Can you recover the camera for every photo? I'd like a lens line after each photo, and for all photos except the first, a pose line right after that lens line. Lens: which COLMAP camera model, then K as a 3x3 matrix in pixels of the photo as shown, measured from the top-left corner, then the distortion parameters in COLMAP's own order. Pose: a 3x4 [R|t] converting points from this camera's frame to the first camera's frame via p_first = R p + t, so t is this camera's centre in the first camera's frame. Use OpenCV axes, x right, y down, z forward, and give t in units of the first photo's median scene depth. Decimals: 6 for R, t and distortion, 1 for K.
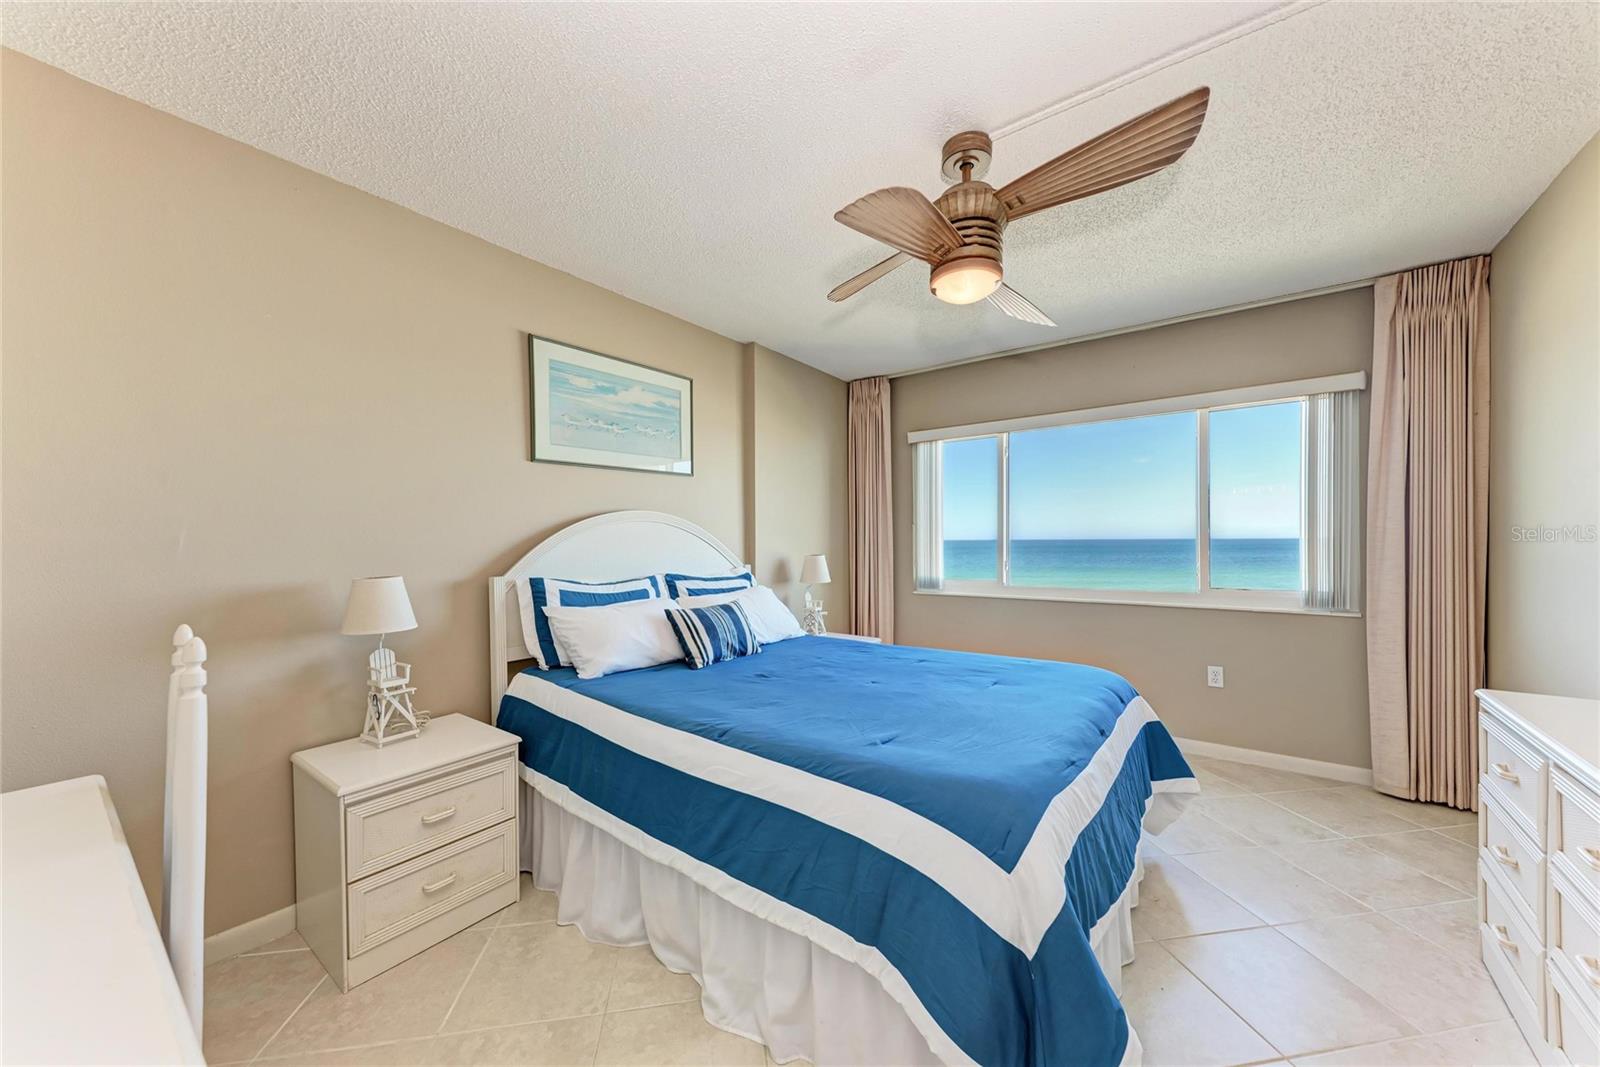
lens RADIAL K [[592.4, 0, 819.7], [0, 592.4, 536.2], [0, 0, 1]] dist [0.008937, -0.002846]
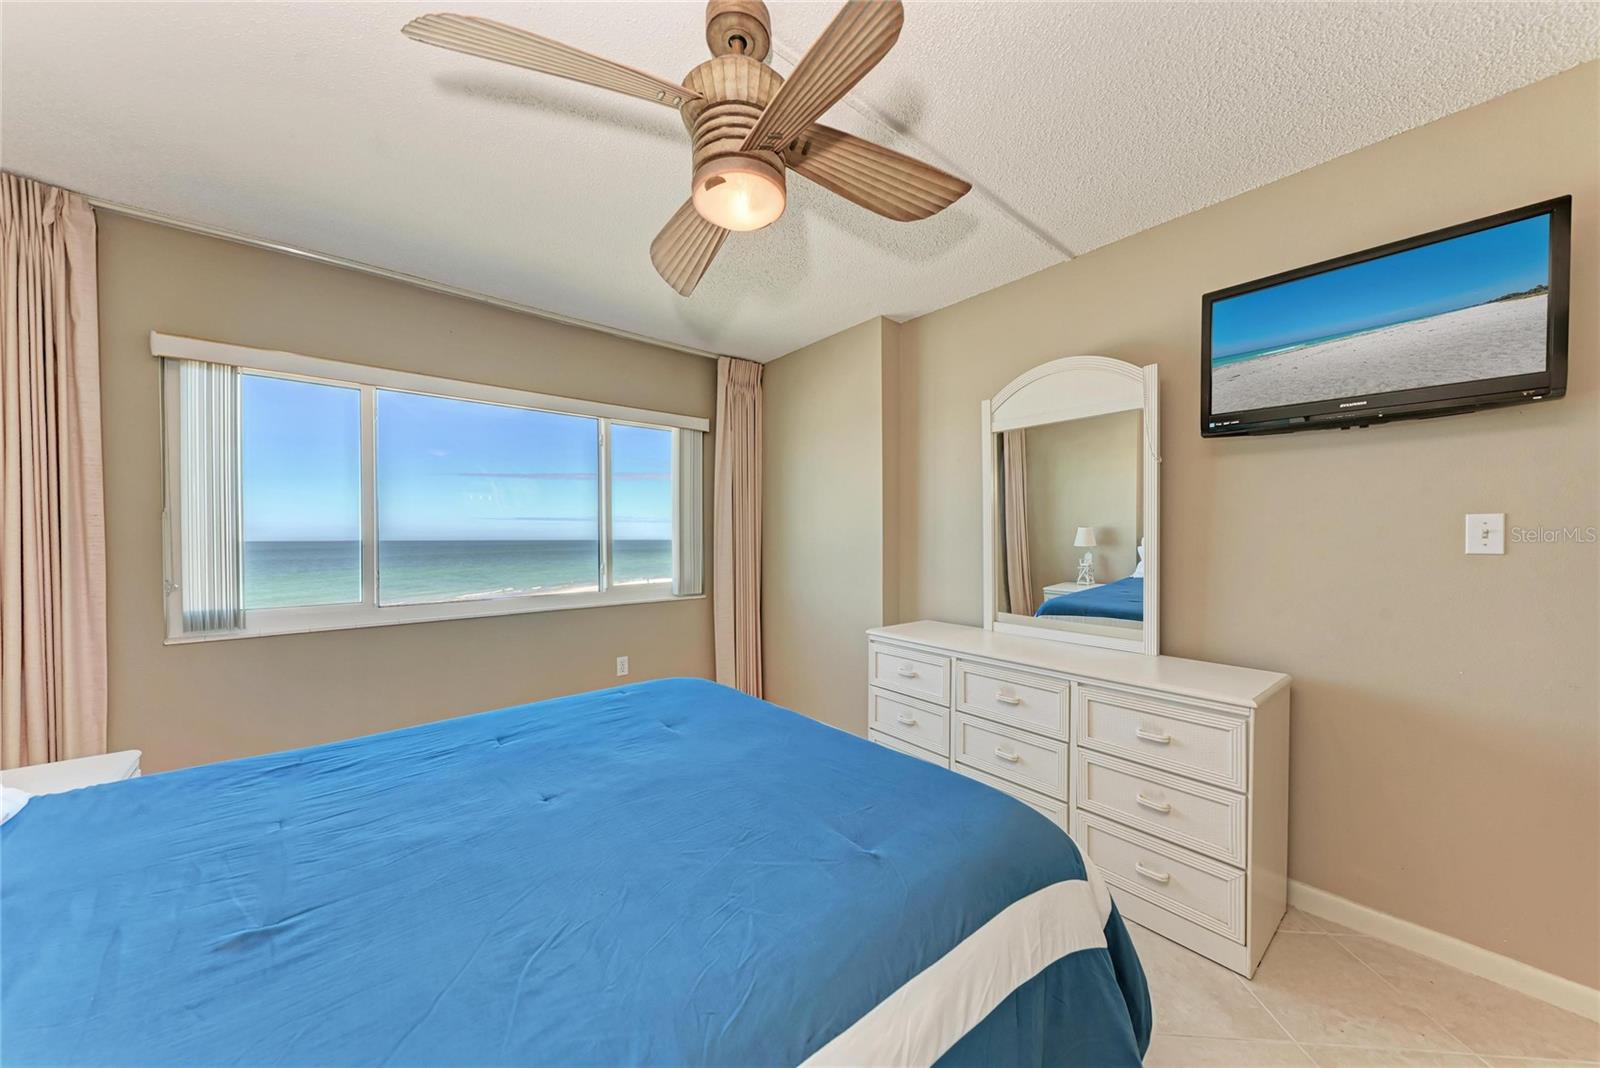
lens RADIAL K [[549.5, 0, 795.1], [0, 549.5, 538.9], [0, 0, 1]] dist [0.009769, -0.002212]
pose [[0.244225, 0.005926, 0.969700, -0.249864], [-0.008727, 0.999954, -0.003913, 0.002872], [-0.969679, -0.007507, 0.244266, 0.464627]]
